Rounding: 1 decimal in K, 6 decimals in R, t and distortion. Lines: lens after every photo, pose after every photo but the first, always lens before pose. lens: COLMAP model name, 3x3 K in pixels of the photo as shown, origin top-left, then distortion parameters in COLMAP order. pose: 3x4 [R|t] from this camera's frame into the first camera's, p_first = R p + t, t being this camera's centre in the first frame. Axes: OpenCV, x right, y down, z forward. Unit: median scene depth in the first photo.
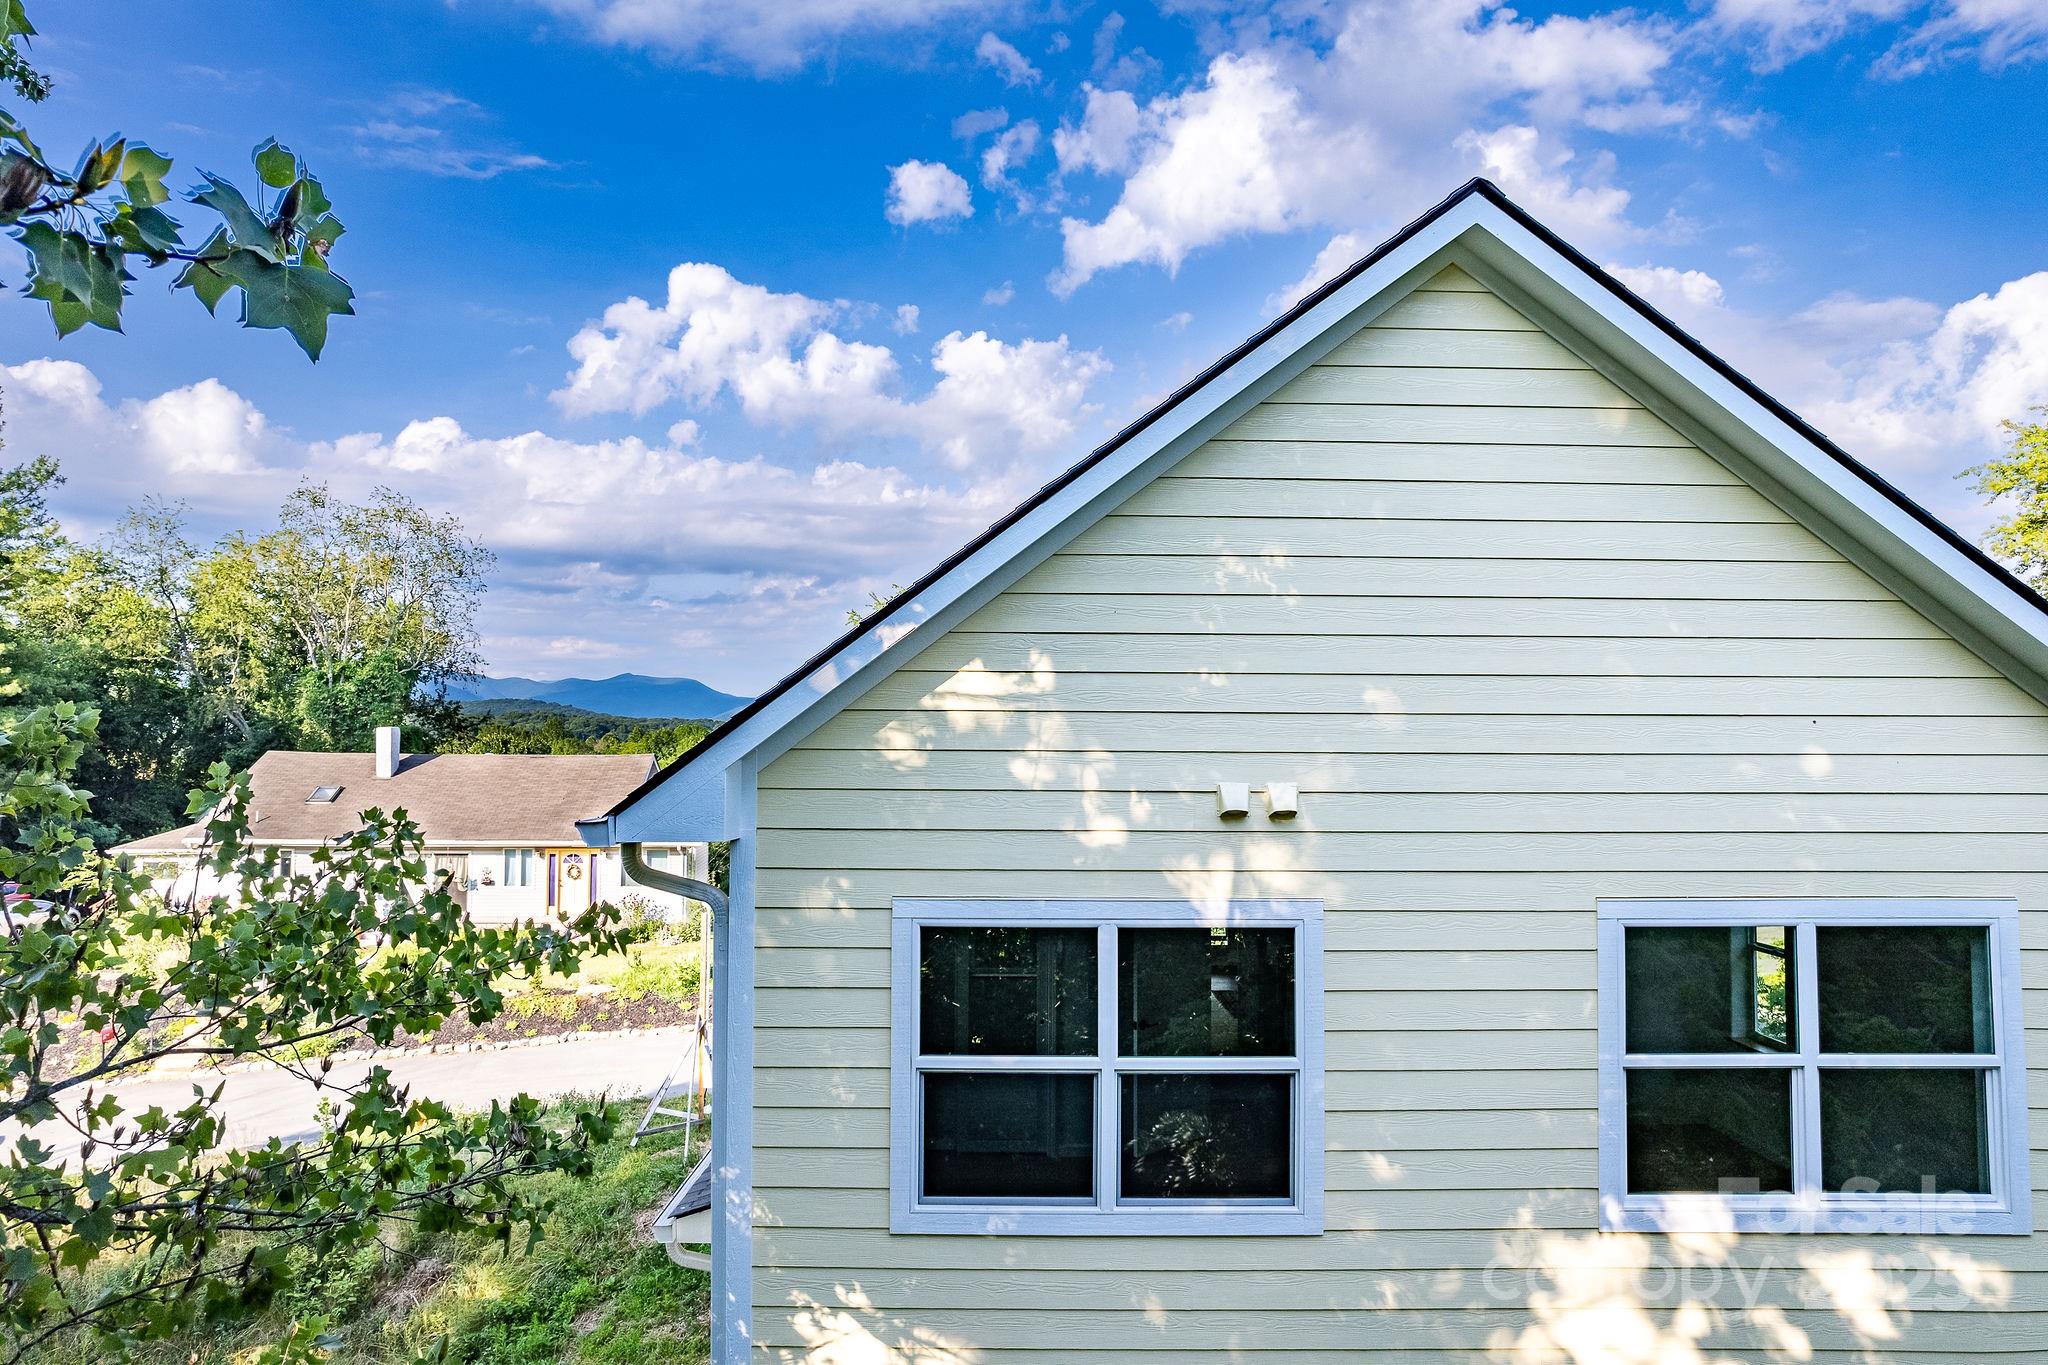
lens RADIAL K [[1308.1, 0, 1024.0], [0, 1308.1, 682.5], [0, 0, 1]] dist [-0.084084, 0.082473]
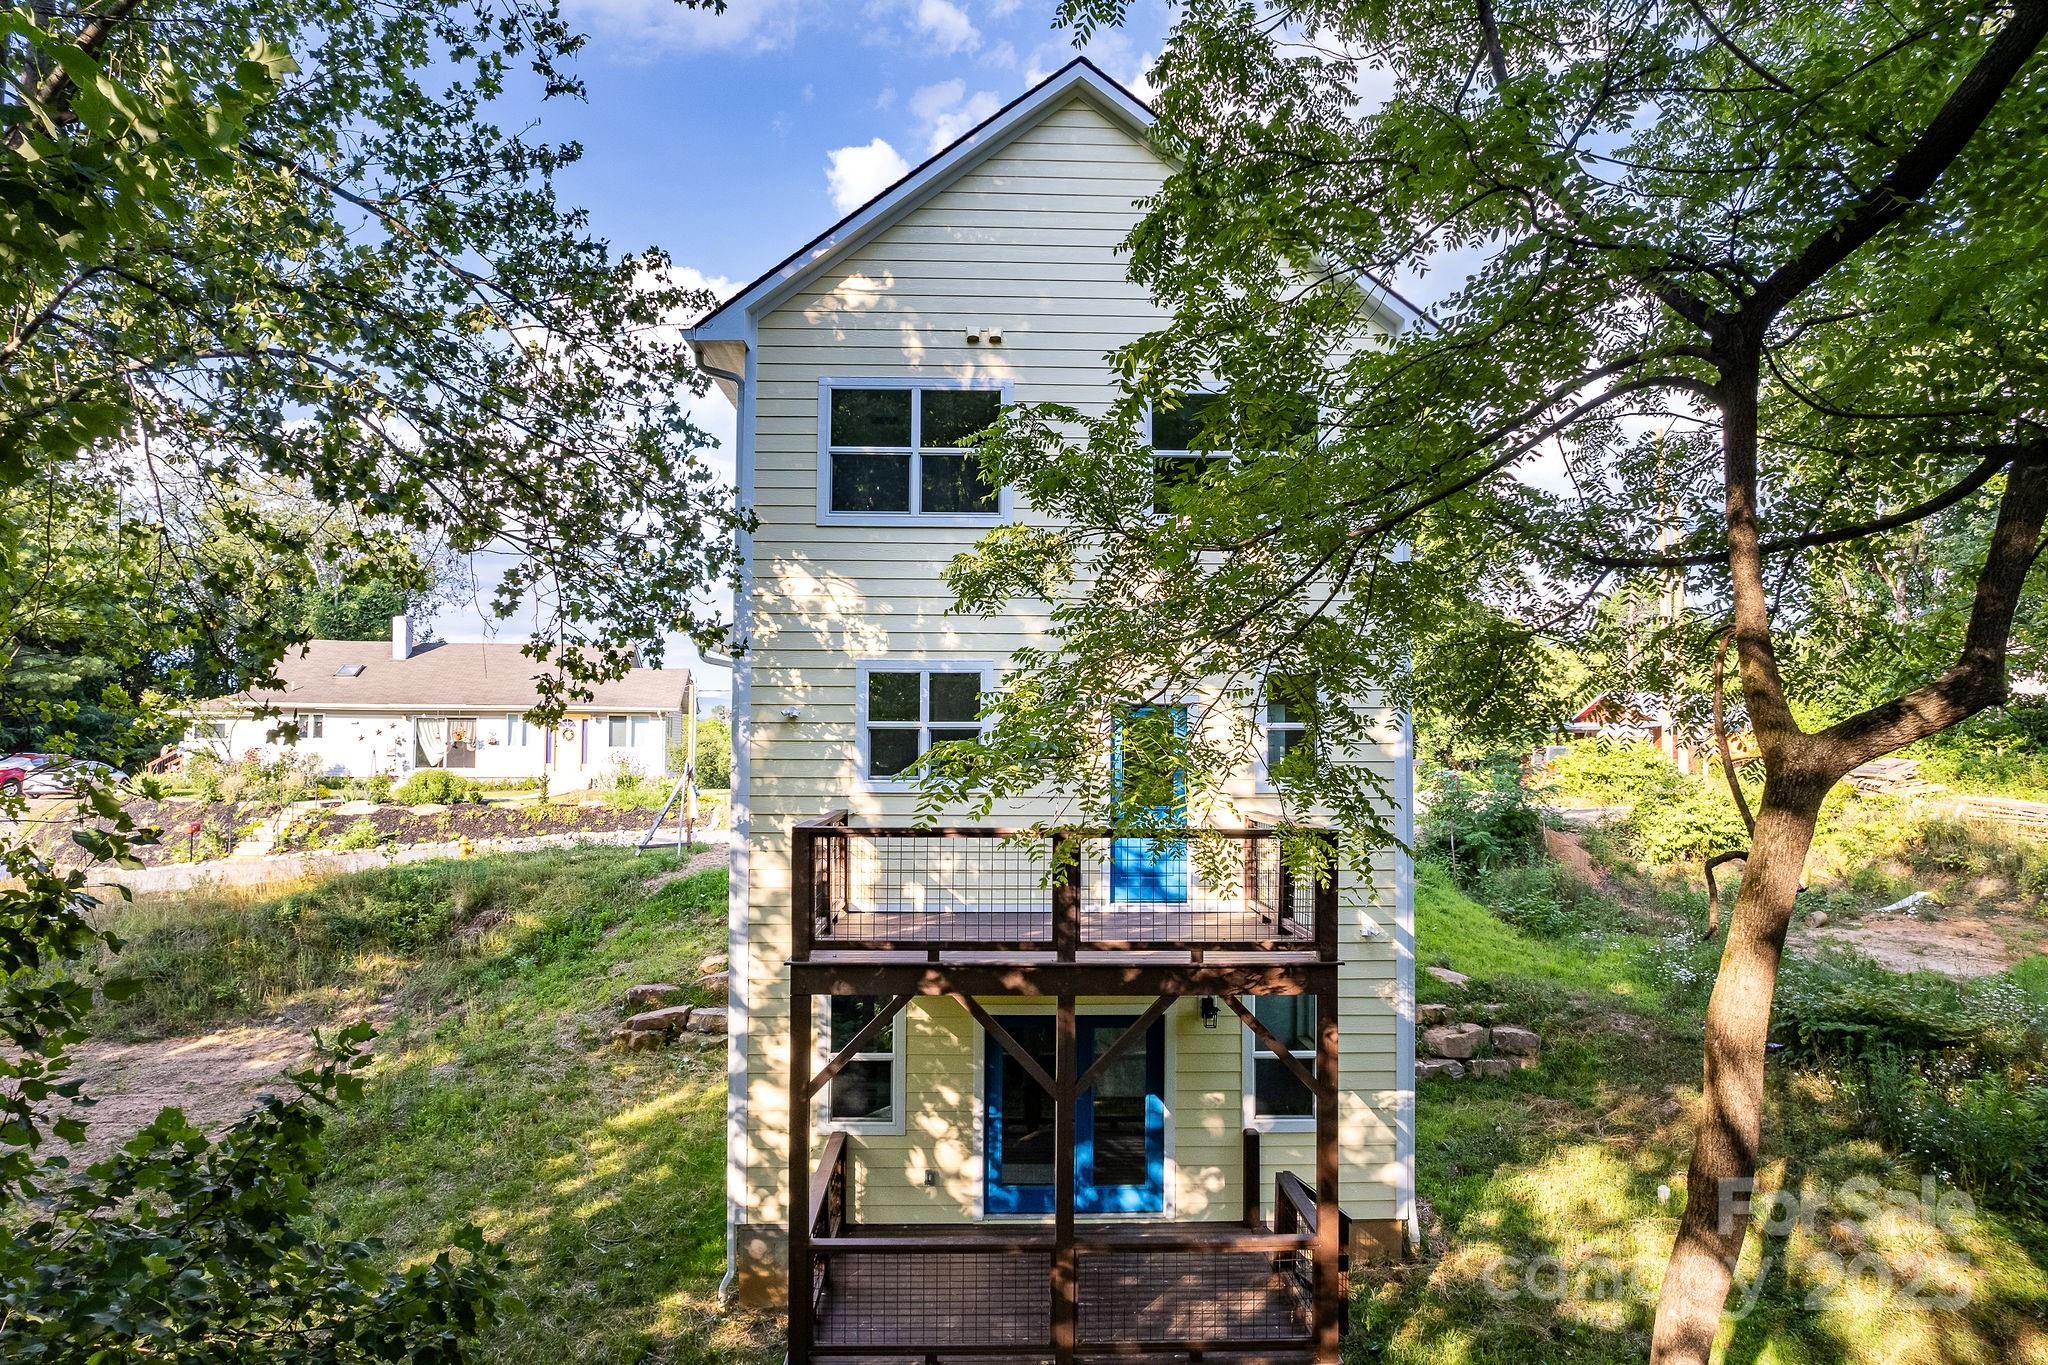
lens RADIAL K [[1308.1, 0, 1024.0], [0, 1308.1, 682.5], [0, 0, 1]] dist [-0.084084, 0.082473]
pose [[0.999529, 0.001139, 0.030672, 0.179631], [-0.001141, 0.999999, 0.000037, 0.684525], [-0.030672, -0.000072, 0.999529, -1.215946]]
